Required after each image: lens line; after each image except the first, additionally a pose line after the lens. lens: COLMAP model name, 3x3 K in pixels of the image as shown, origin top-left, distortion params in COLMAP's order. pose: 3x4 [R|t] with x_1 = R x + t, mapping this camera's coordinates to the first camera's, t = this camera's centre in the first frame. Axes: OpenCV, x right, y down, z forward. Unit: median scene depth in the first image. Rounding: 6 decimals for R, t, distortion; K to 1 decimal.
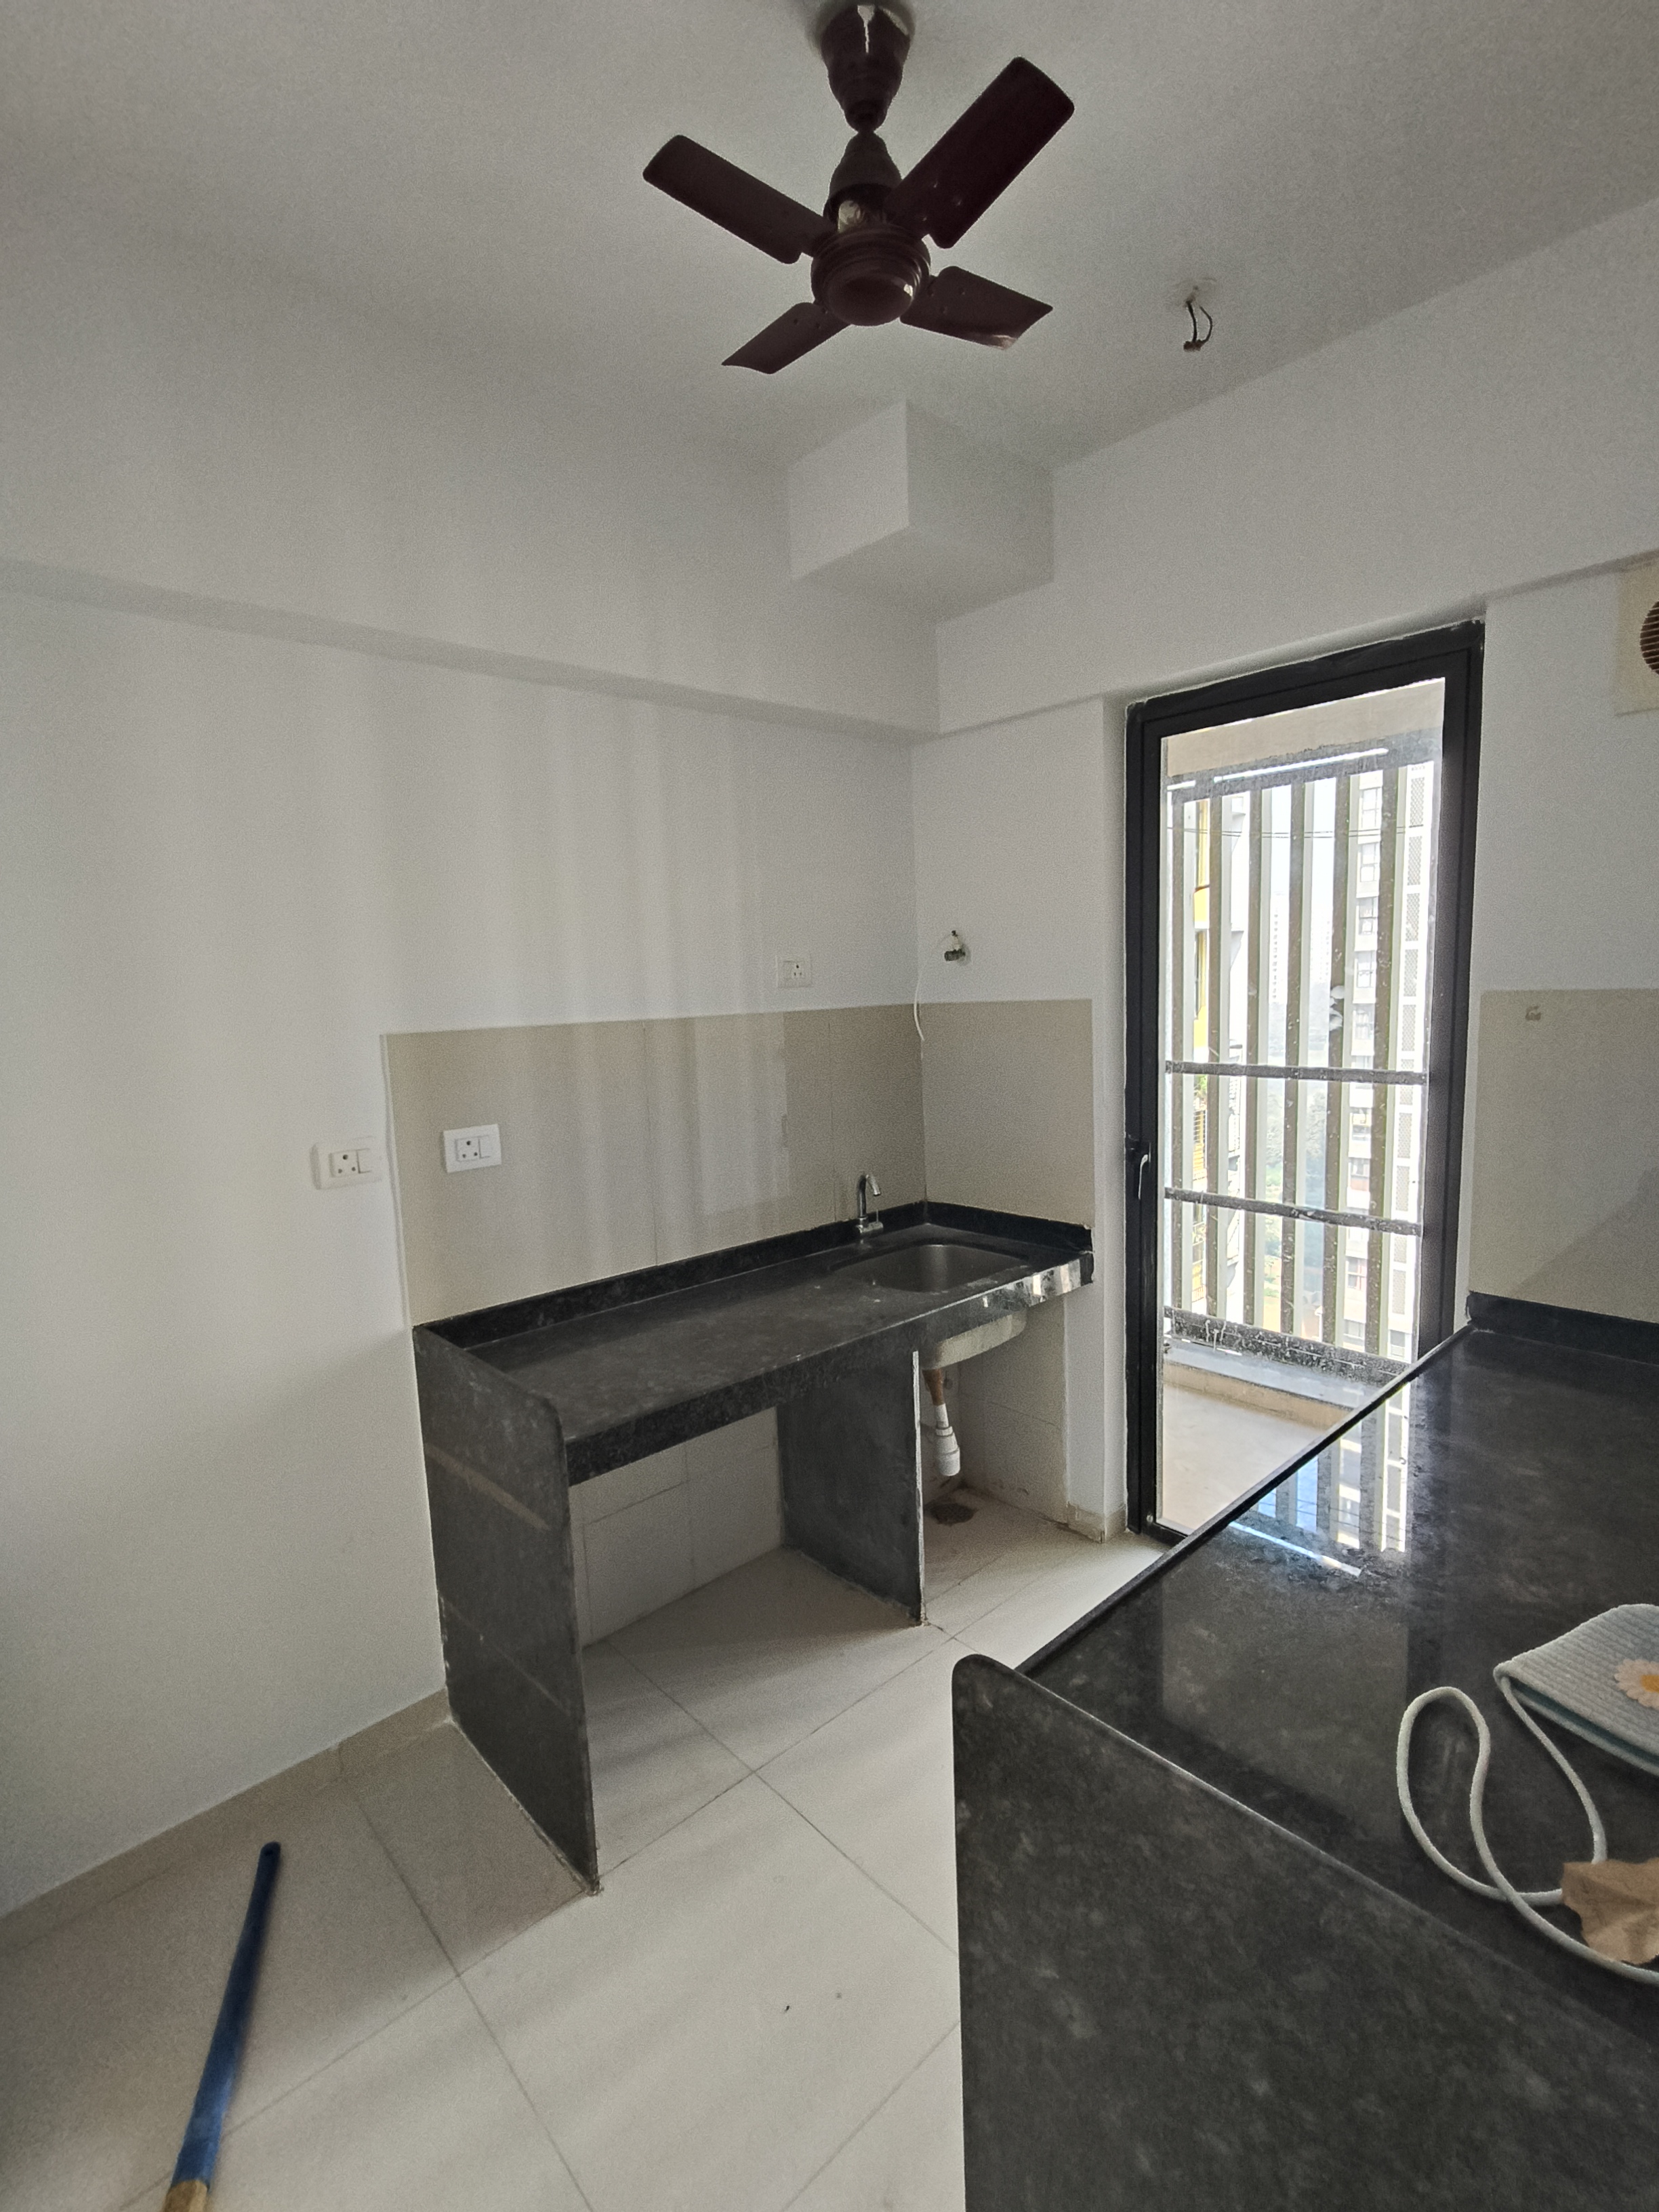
lens RADIAL K [[1030.7, 0, 828.6], [0, 1030.7, 1106.2], [0, 0, 1]] dist [0.003831, 0.001820]
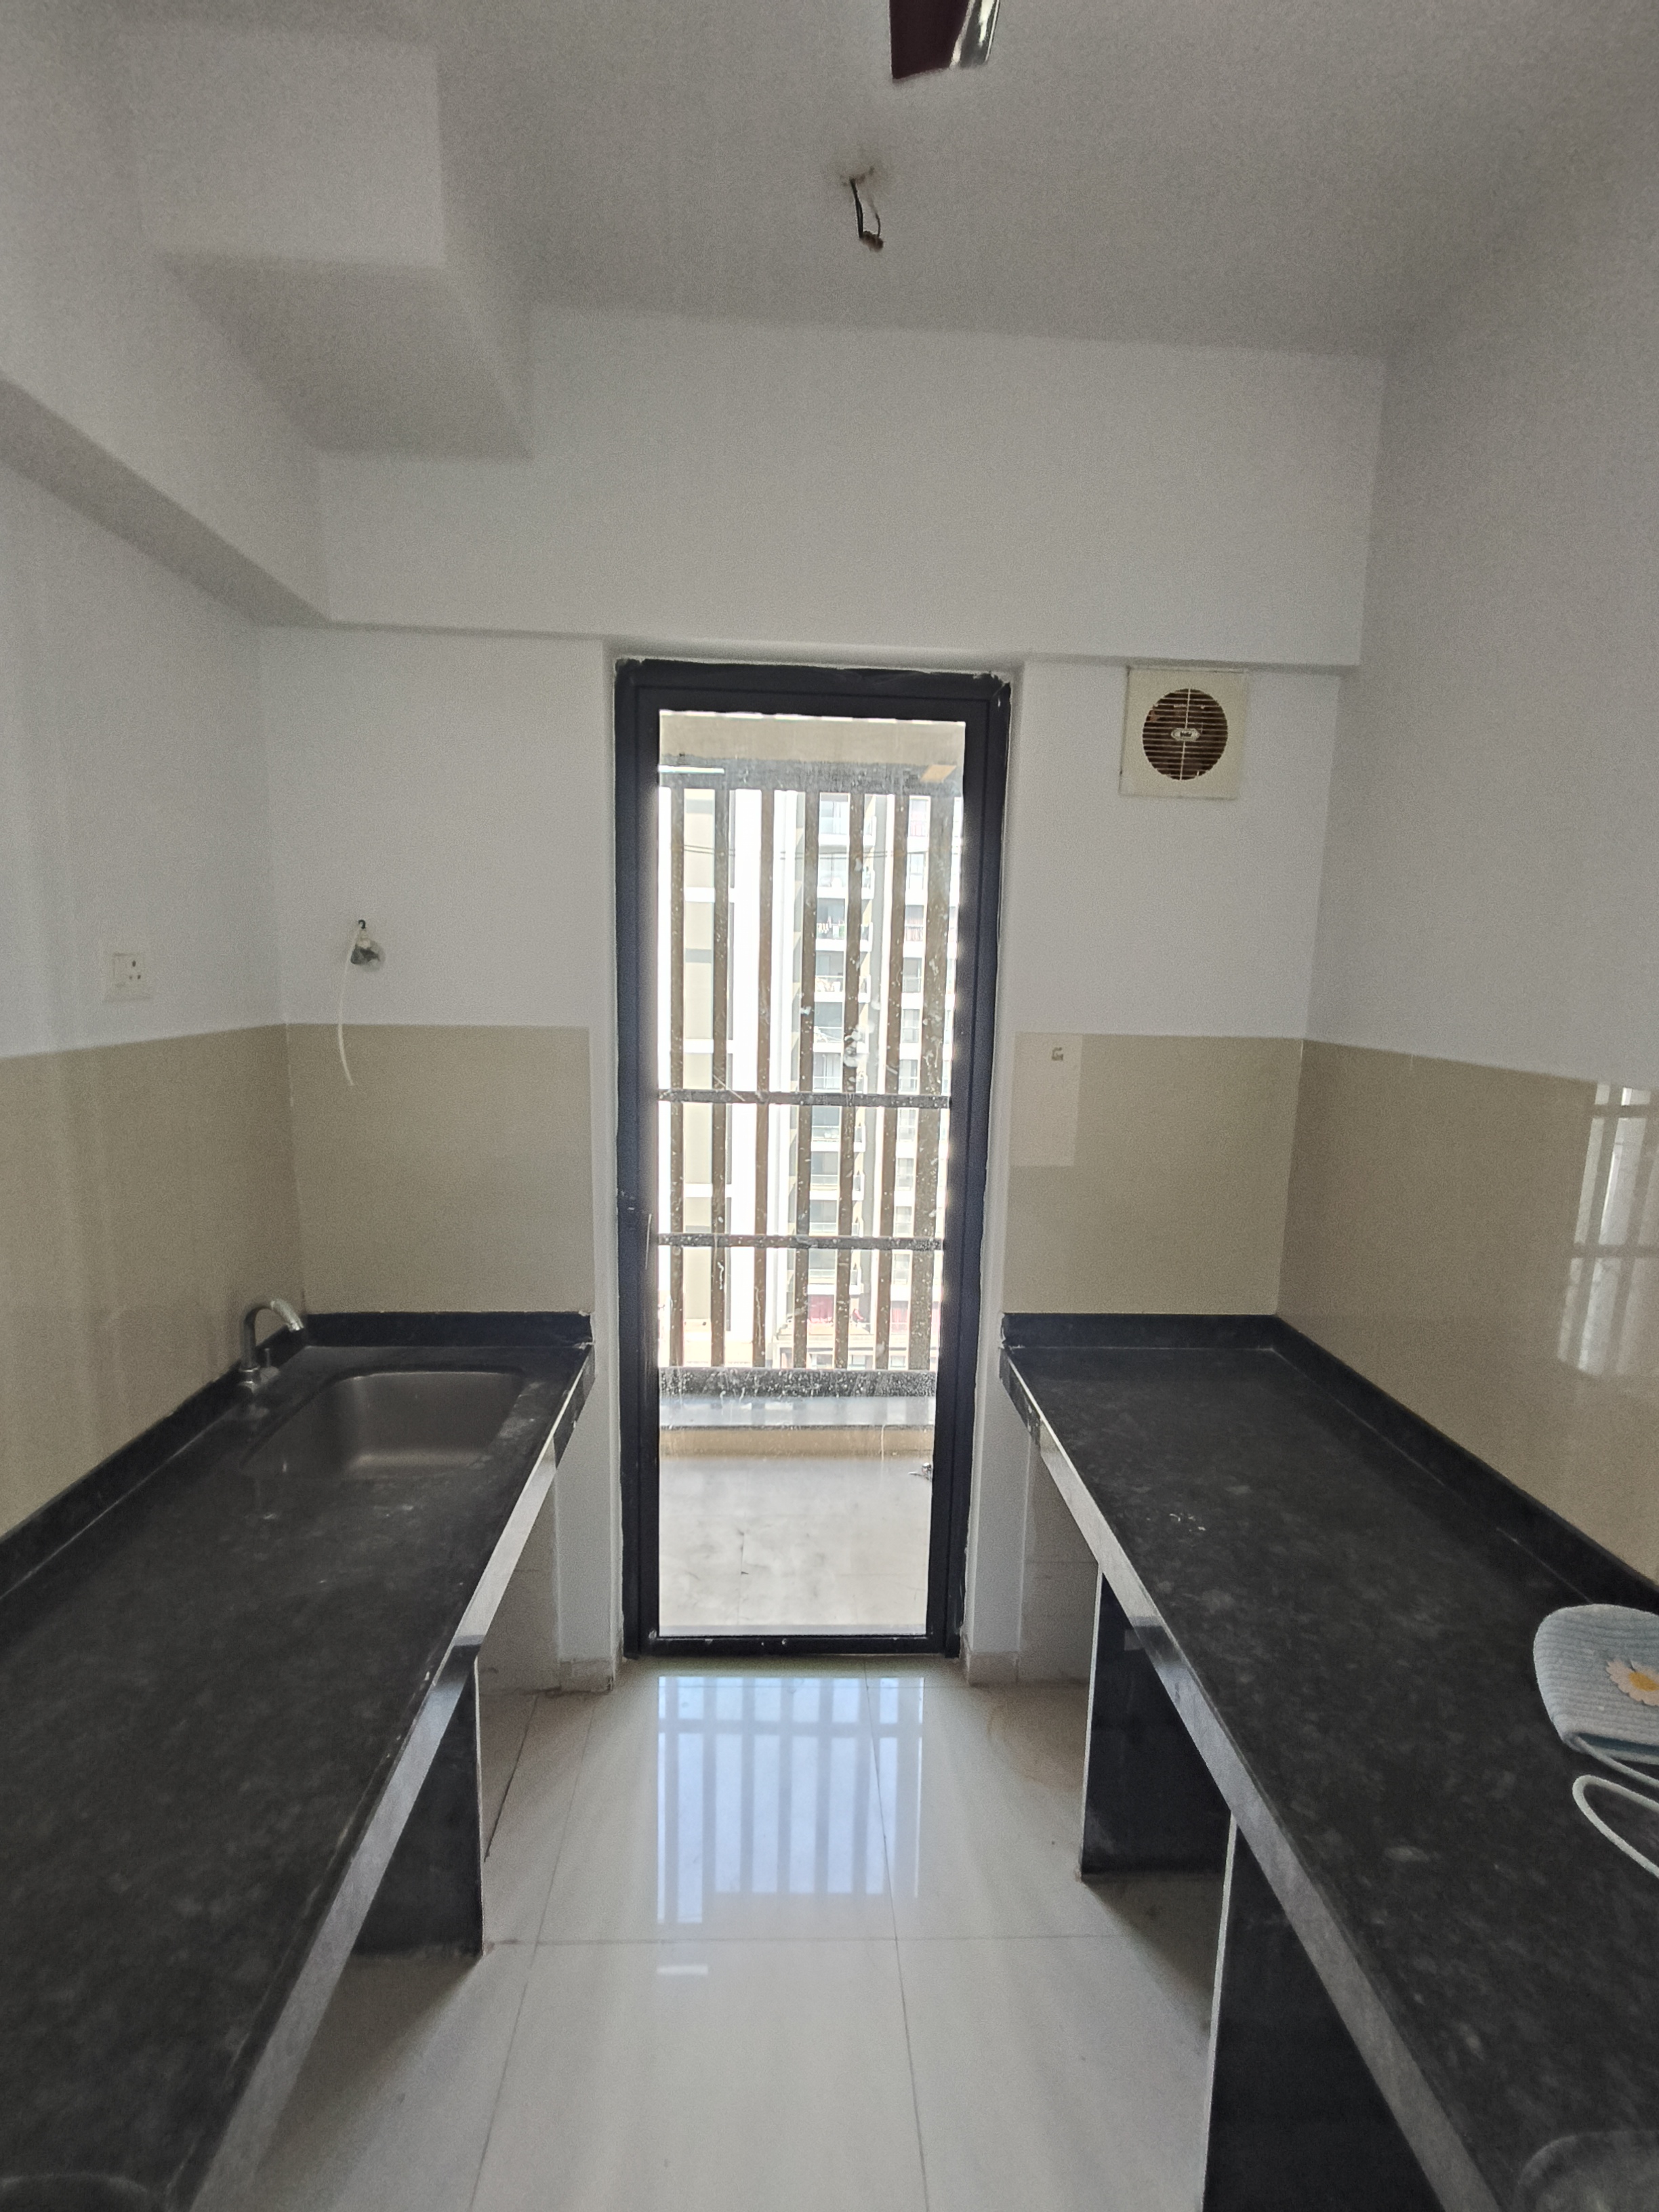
lens RADIAL K [[1030.7, 0, 828.0], [0, 1030.7, 1114.1], [0, 0, 1]] dist [0.003831, 0.001820]
pose [[0.639891, -0.062563, 0.765915, -0.230955], [0.046779, 0.998003, 0.042438, -0.061078], [-0.767040, 0.008673, 0.641540, 0.352837]]
